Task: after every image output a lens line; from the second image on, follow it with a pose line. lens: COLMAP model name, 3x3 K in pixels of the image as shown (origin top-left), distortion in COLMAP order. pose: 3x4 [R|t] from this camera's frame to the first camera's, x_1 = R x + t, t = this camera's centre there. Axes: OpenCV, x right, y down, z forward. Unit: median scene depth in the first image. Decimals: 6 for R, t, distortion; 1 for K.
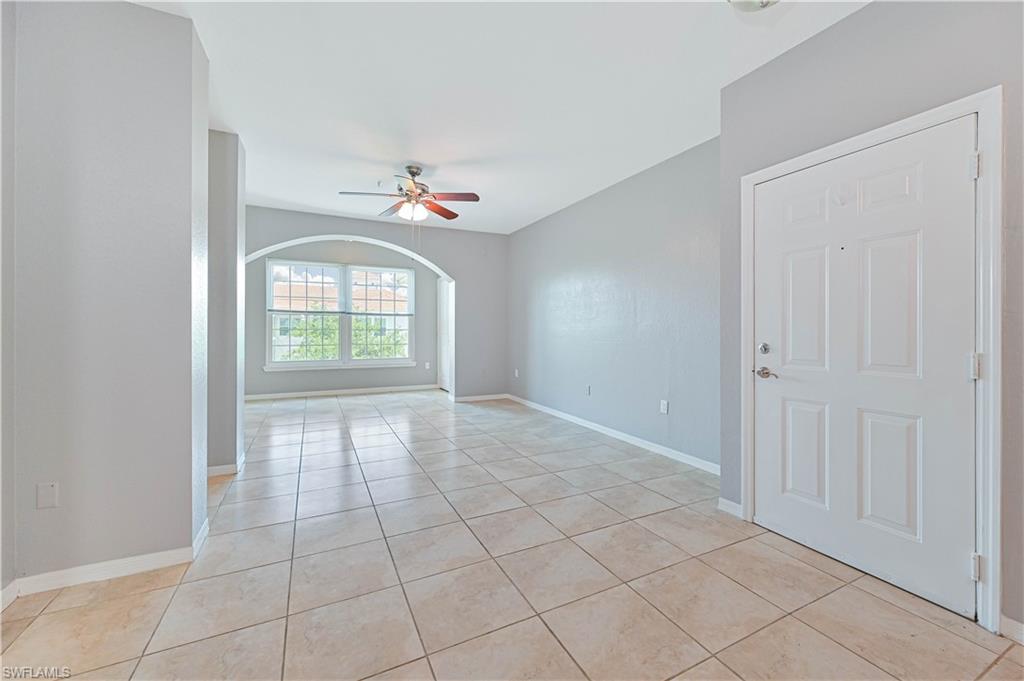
lens RADIAL K [[408.5, 0, 512.8], [0, 408.5, 328.6], [0, 0, 1]] dist [0.000282, 0.000152]
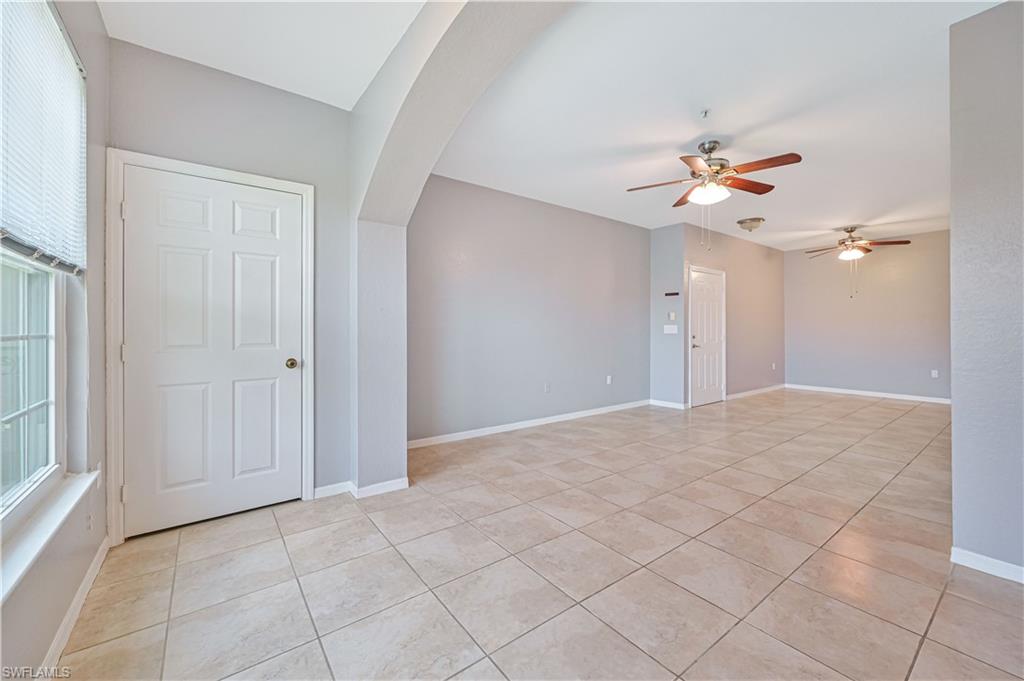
lens RADIAL K [[404.7, 0, 517.8], [0, 404.7, 336.3], [0, 0, 1]] dist [0.000651, 0.000242]
pose [[-0.203629, -0.025186, 0.978724, -0.615005], [0.001825, 0.999658, 0.026104, -0.007866], [-0.979046, 0.007101, -0.203513, 0.974035]]
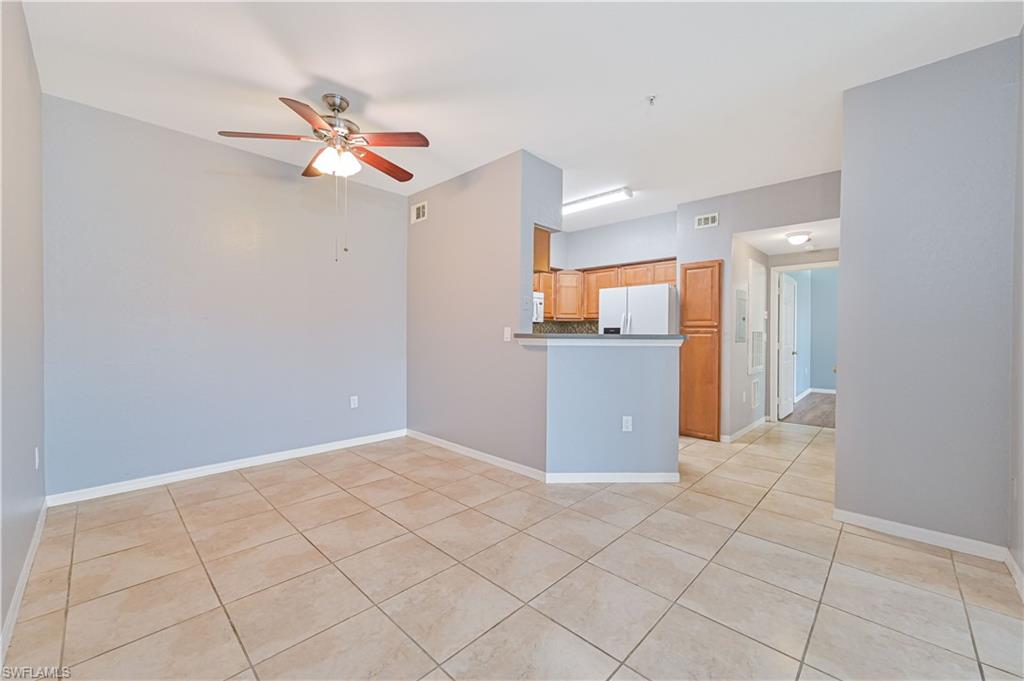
lens RADIAL K [[402.7, 0, 521.4], [0, 402.7, 338.1], [0, 0, 1]] dist [-0.000846, -0.000002]
pose [[-0.935674, -0.005540, -0.352821, 0.148489], [-0.008836, 0.999931, 0.007733, 0.000684], [0.352754, 0.010353, -0.935659, 0.450918]]
